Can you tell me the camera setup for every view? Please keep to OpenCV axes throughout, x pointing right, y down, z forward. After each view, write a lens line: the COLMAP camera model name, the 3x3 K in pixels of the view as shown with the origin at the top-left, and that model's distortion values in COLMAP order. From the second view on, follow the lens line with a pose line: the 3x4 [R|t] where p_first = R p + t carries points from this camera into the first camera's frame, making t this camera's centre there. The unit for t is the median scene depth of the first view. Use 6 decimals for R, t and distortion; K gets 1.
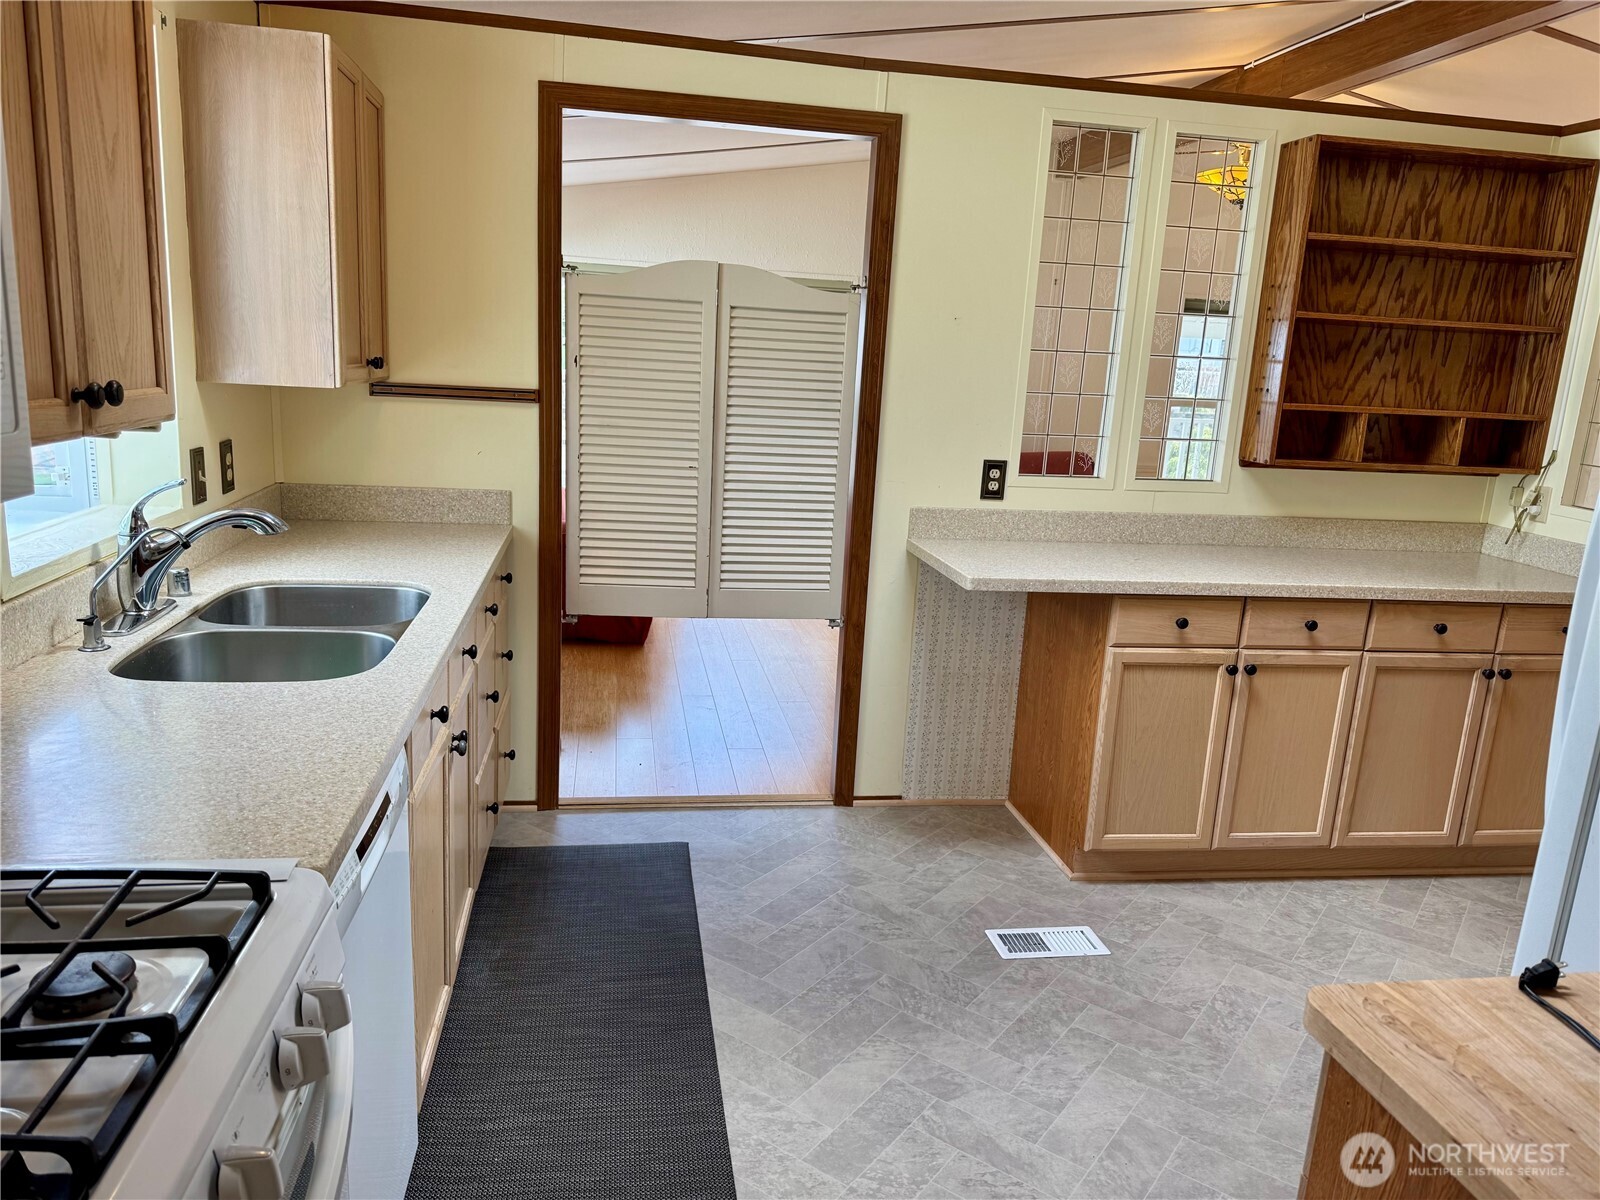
lens RADIAL K [[1117.2, 0, 802.8], [0, 1117.2, 599.4], [0, 0, 1]] dist [0.100645, -0.131772]
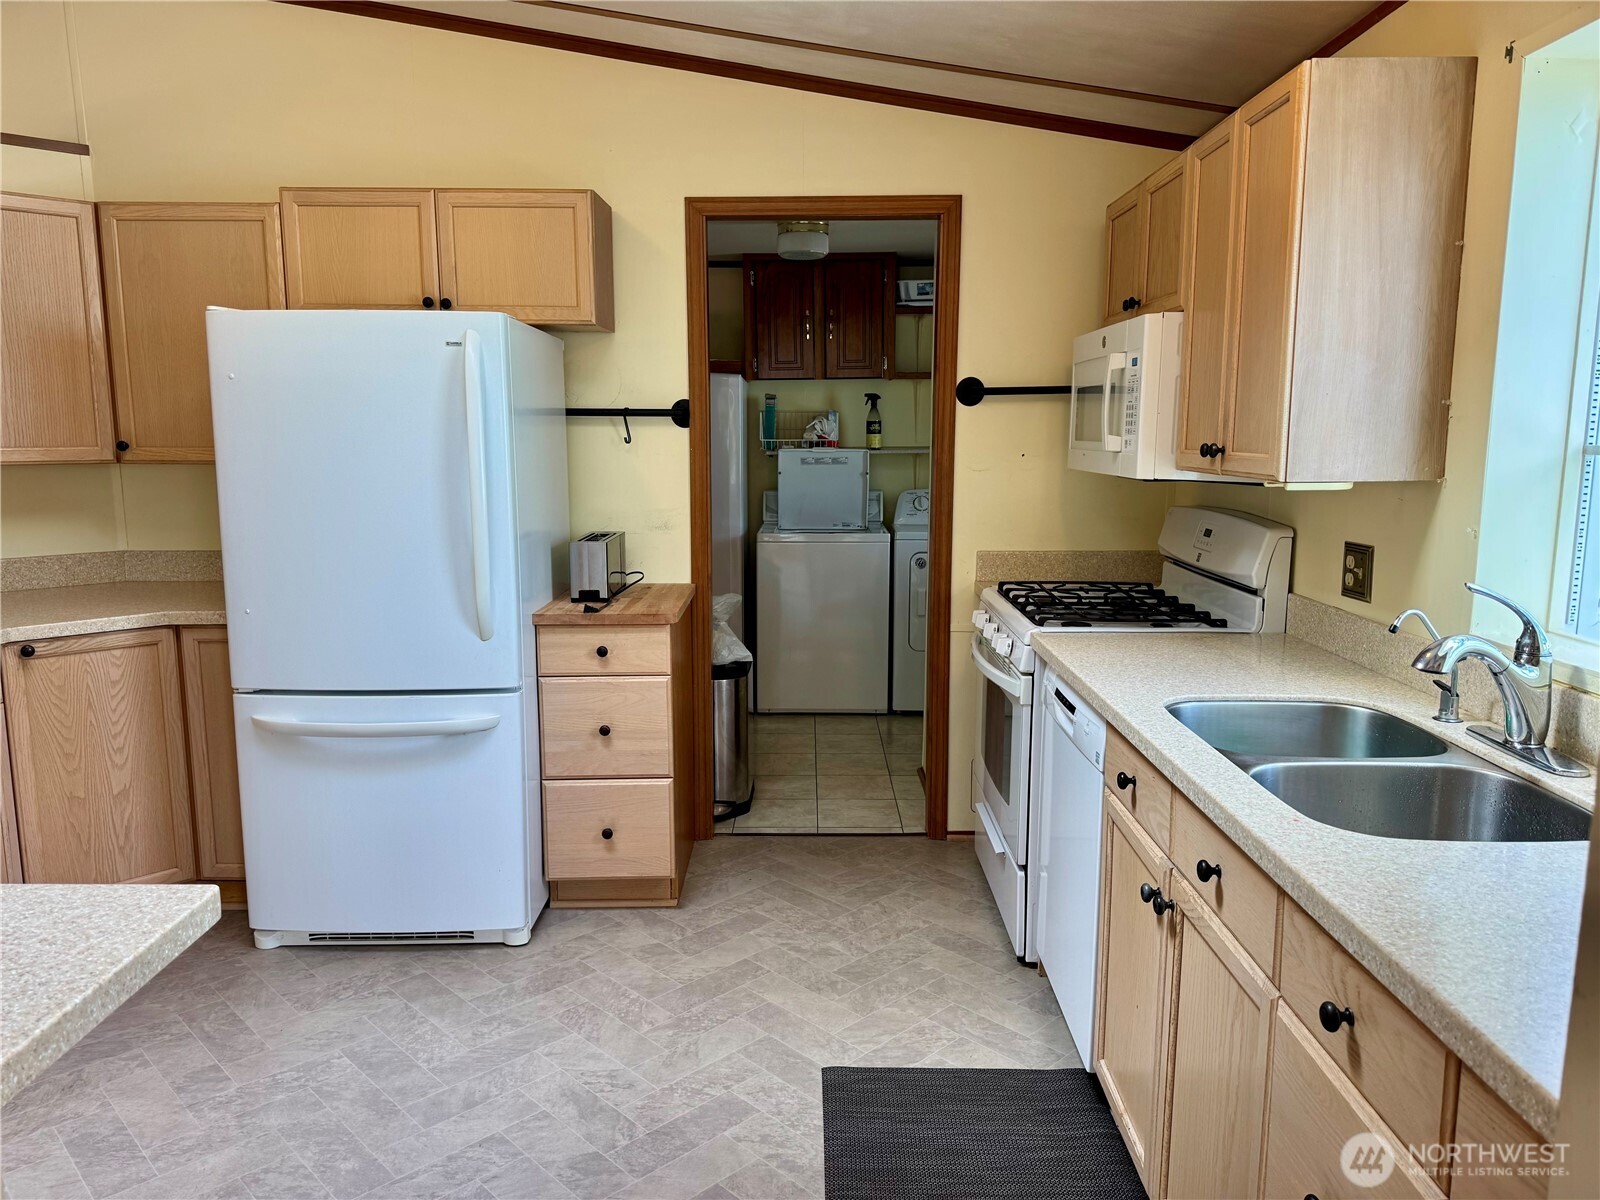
lens RADIAL K [[1108.3, 0, 785.7], [0, 1108.3, 608.0], [0, 0, 1]] dist [0.100275, -0.122626]
pose [[-0.983283, -0.080916, 0.163117, -0.153827], [-0.016414, 0.931576, 0.363175, -0.349902], [-0.181342, 0.354427, -0.917331, 1.694030]]
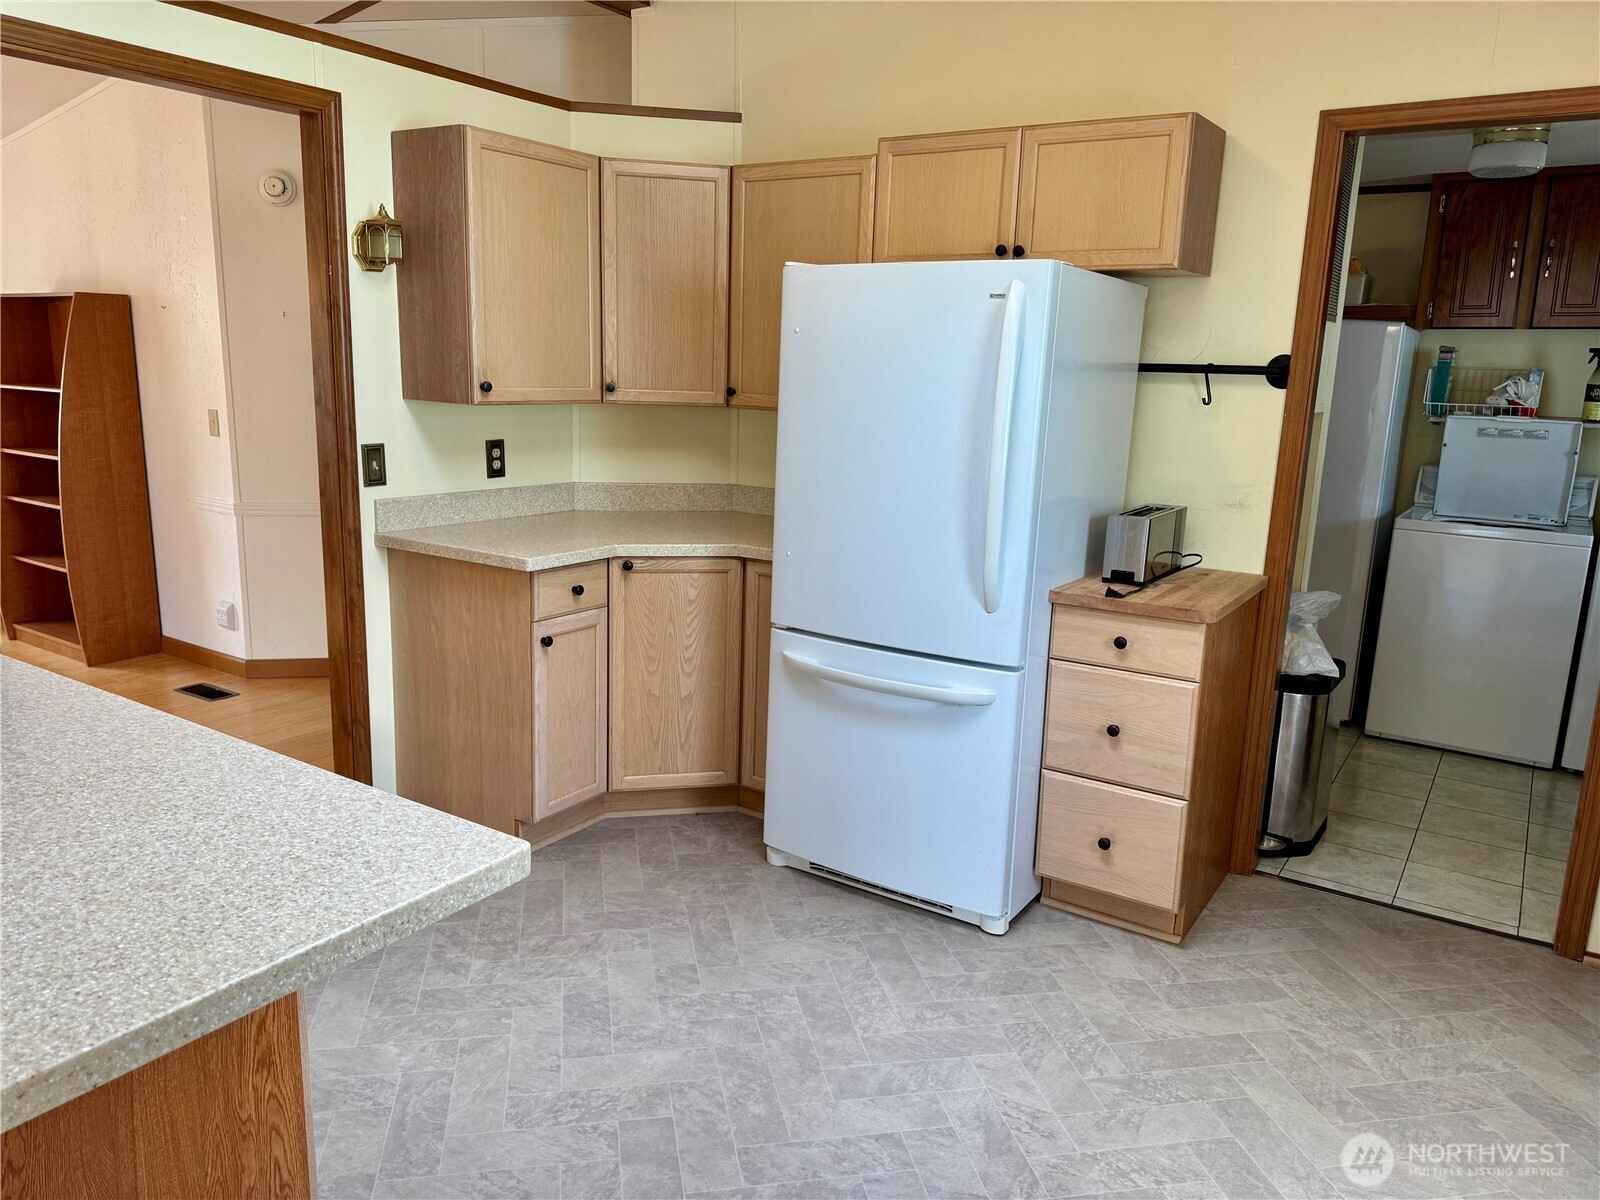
lens RADIAL K [[1117.2, 0, 802.8], [0, 1117.2, 599.4], [0, 0, 1]] dist [0.100645, -0.131772]
pose [[-0.733617, -0.216276, 0.644229, -0.238815], [0.067886, 0.919939, 0.386141, -0.340427], [-0.676164, 0.327013, -0.660201, 1.529747]]
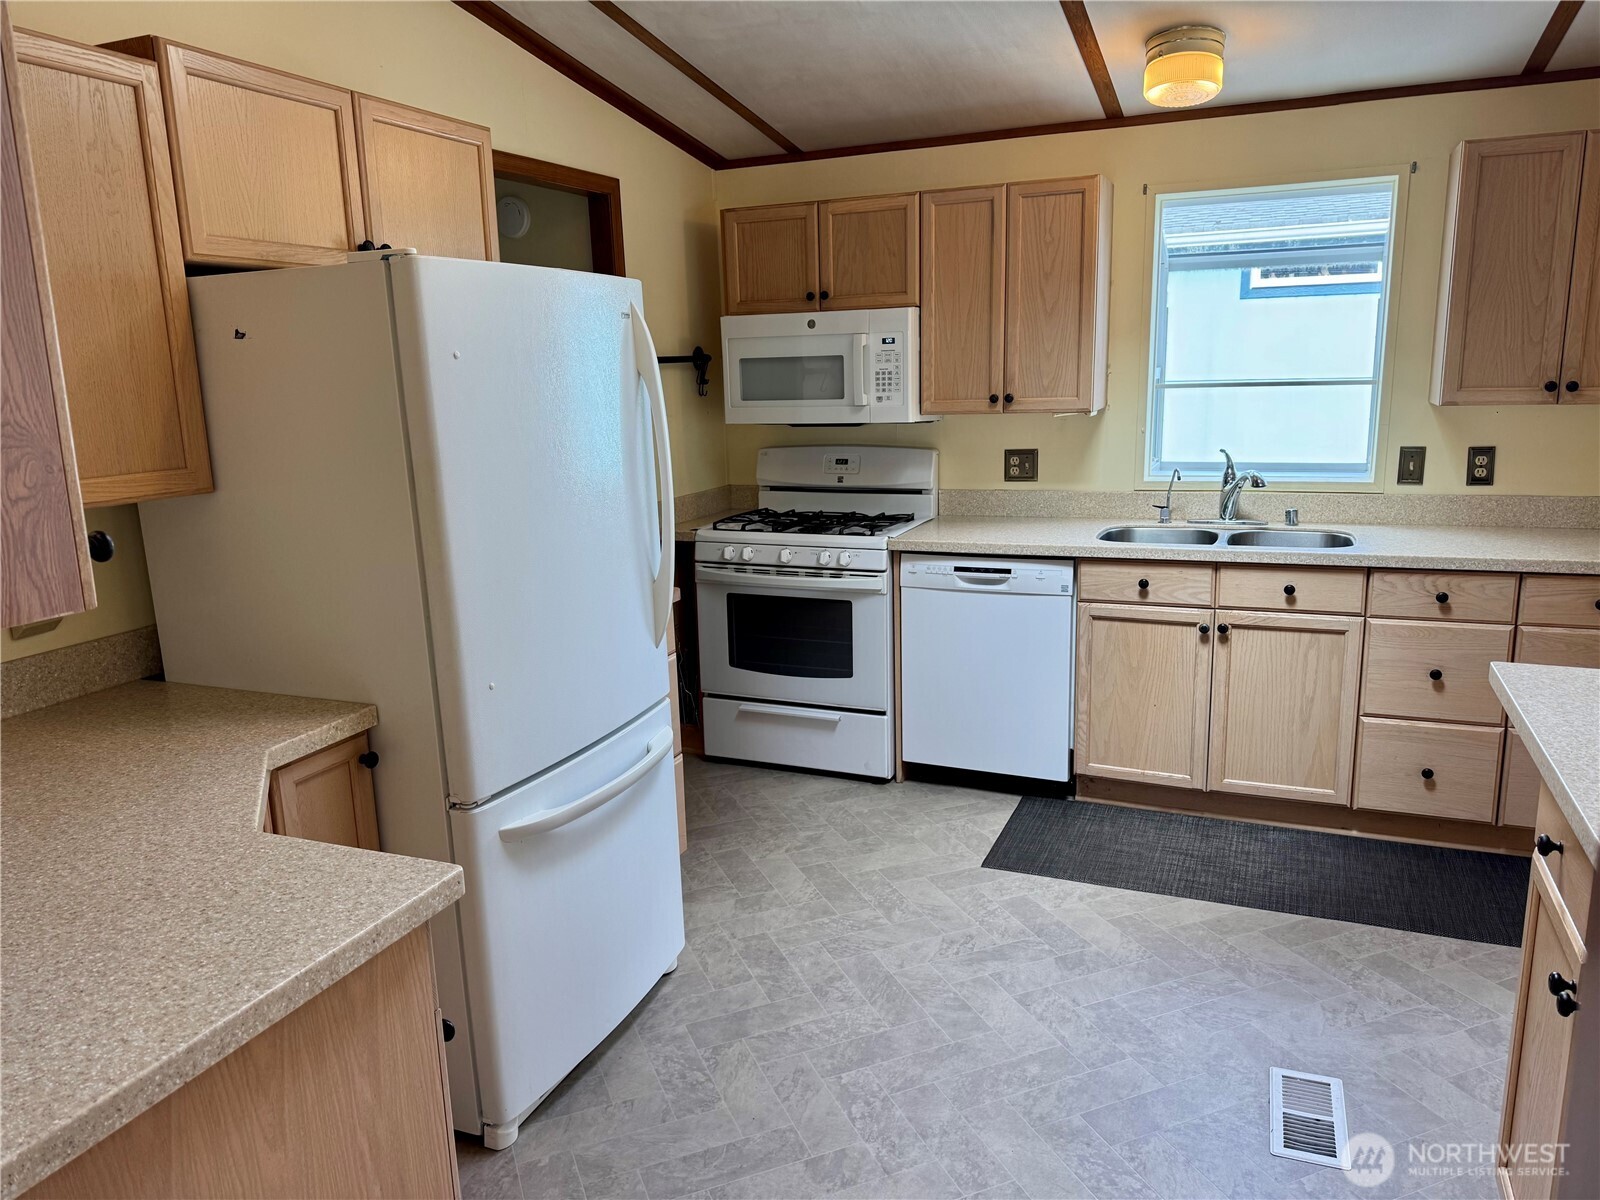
lens RADIAL K [[1117.2, 0, 802.8], [0, 1117.2, 599.4], [0, 0, 1]] dist [0.100645, -0.131772]
pose [[-0.533985, 0.137525, -0.834234, 1.274319], [-0.174938, 0.947361, 0.268150, -0.226487], [0.827198, 0.289127, -0.481818, 1.260346]]
